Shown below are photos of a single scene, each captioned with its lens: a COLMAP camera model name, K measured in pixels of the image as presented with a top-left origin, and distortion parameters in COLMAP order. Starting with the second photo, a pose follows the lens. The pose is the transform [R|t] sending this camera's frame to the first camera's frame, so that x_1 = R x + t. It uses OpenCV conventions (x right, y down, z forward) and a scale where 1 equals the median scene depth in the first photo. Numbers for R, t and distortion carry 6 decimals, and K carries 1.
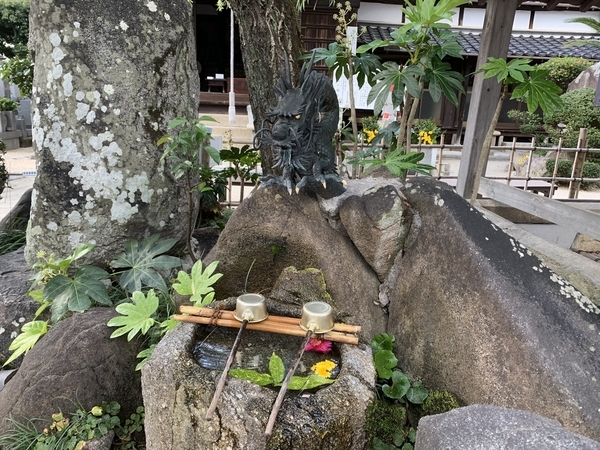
lens RADIAL K [[457.0, 0, 300.6], [0, 457.0, 224.2], [0, 0, 1]] dist [0.016736, 0.001859]
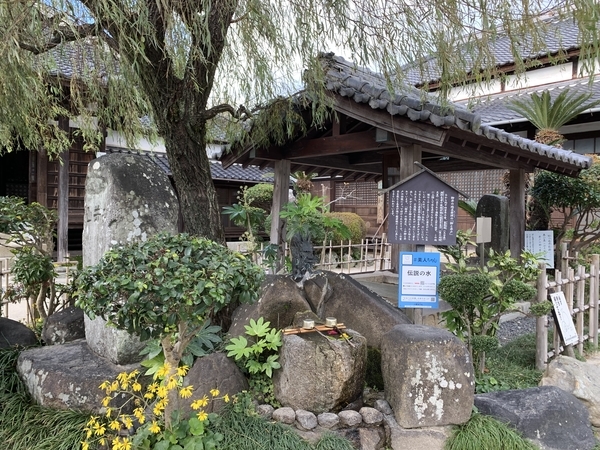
lens RADIAL K [[457.0, 0, 299.9], [0, 457.0, 225.3], [0, 0, 1]] dist [0.016736, 0.001859]
pose [[0.777778, -0.034815, 0.627574, -1.142126], [0.174361, 0.971229, -0.162213, 0.033486], [-0.603870, 0.235590, 0.761471, -0.699908]]
